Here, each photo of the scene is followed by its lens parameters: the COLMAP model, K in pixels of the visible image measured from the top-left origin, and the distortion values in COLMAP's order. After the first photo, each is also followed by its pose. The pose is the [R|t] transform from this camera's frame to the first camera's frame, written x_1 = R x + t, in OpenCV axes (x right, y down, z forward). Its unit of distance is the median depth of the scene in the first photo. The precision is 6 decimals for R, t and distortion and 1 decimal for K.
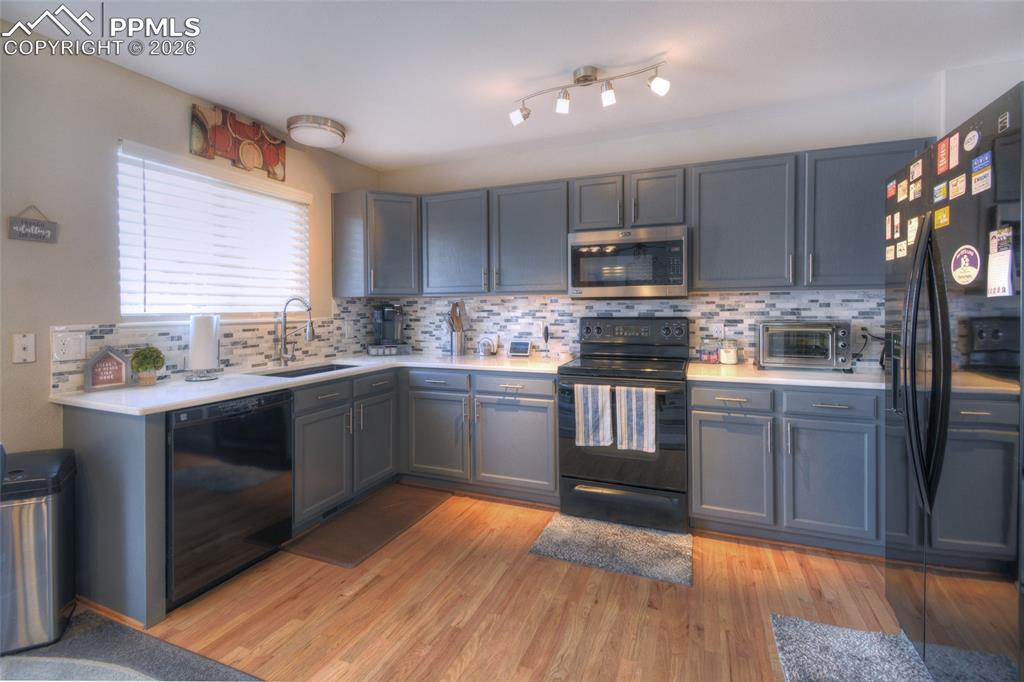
lens RADIAL K [[479.7, 0, 514.4], [0, 479.7, 317.4], [0, 0, 1]] dist [0.000595, 0.000182]
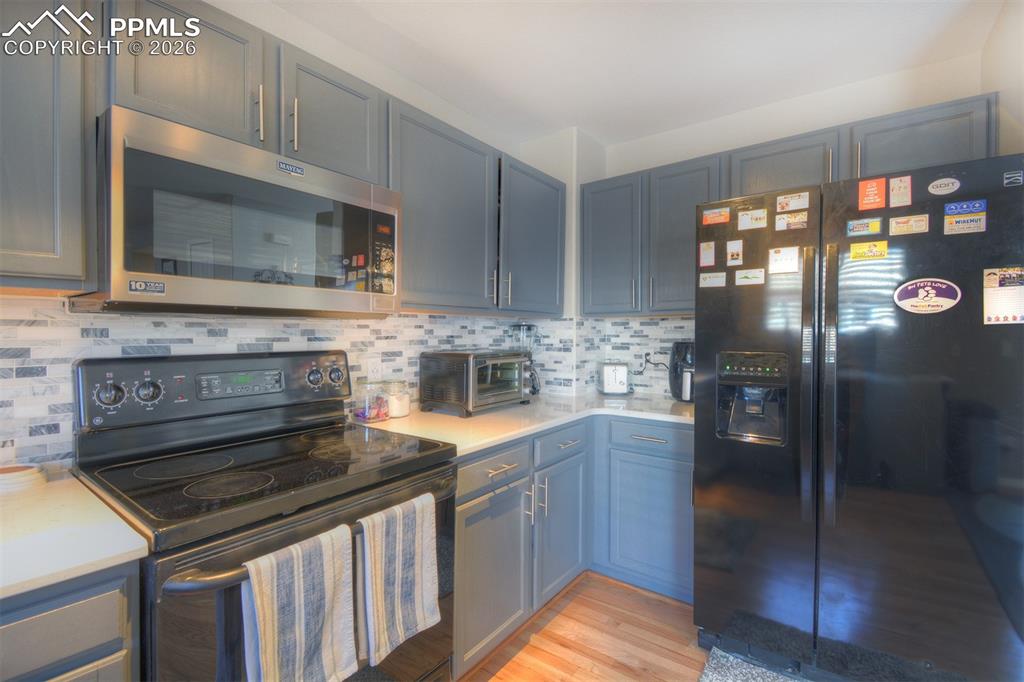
lens RADIAL K [[429.0, 0, 512.0], [0, 429.0, 341.0], [0, 0, 1]] dist [0.001446, 0.000035]
pose [[0.242164, -0.009918, 0.970185, -0.106769], [0.017524, 0.999829, 0.005847, -0.011929], [-0.970077, 0.015585, 0.242296, 0.699143]]
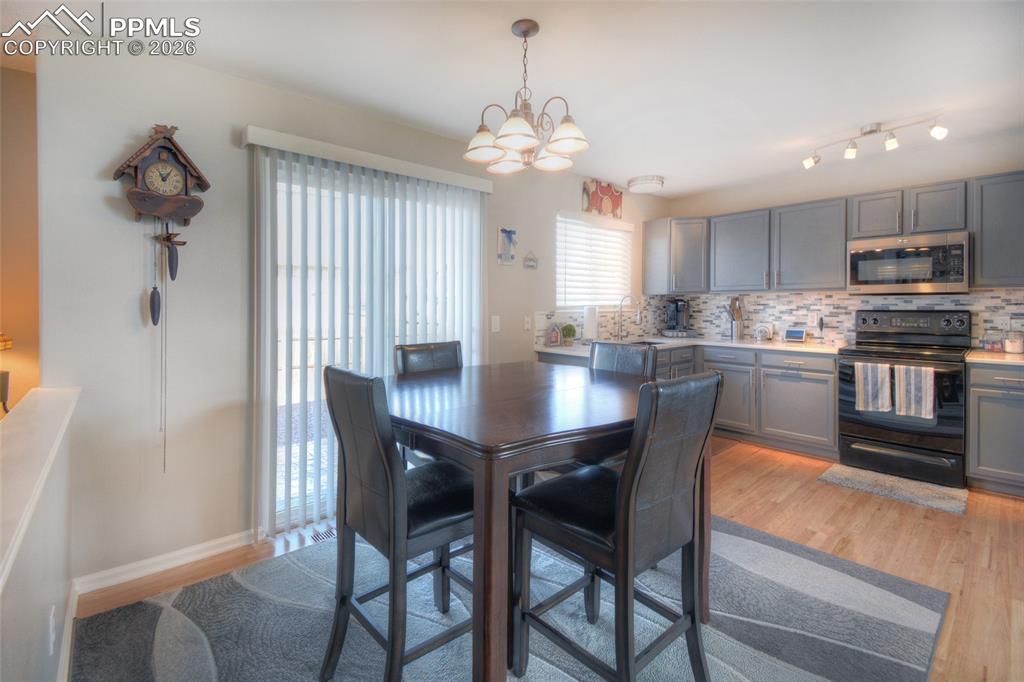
lens RADIAL K [[472.9, 0, 507.9], [0, 472.9, 312.5], [0, 0, 1]] dist [0.001966, -0.019262]
pose [[0.898060, 0.009437, -0.439772, -0.142364], [-0.008044, 0.999955, 0.005031, 0.007702], [0.439800, -0.000980, 0.898095, -0.487141]]
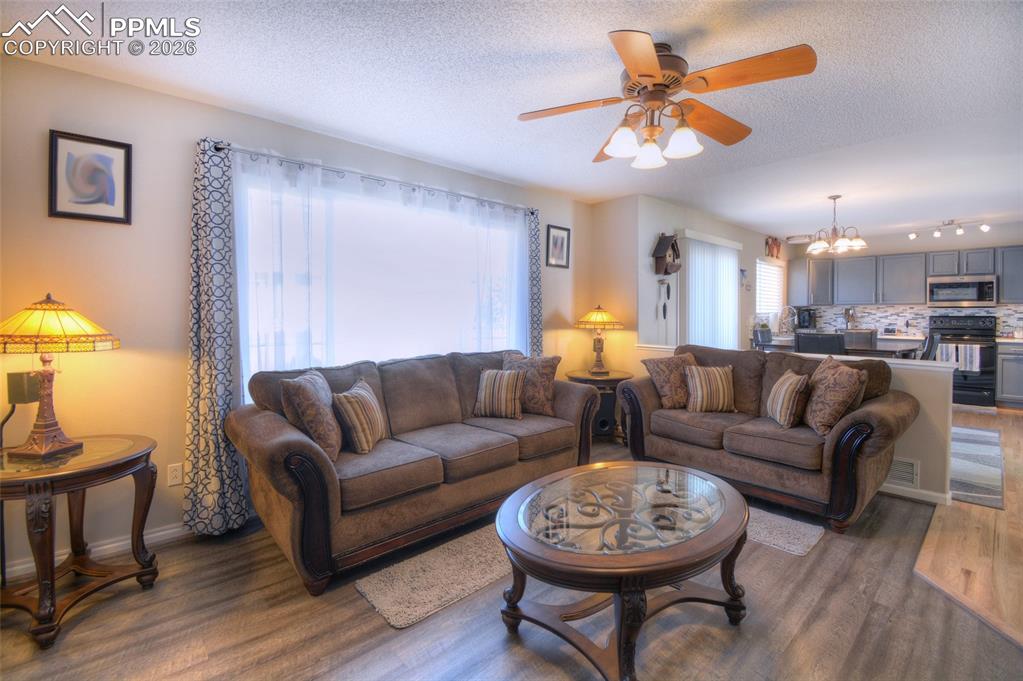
lens RADIAL K [[463.3, 0, 511.1], [0, 463.3, 317.9], [0, 0, 1]] dist [0.002654, -0.017954]
pose [[0.901059, 0.011554, -0.433542, -0.726914], [-0.013457, 0.999909, -0.001321, 0.040185], [0.433487, 0.007024, 0.901132, -1.807762]]
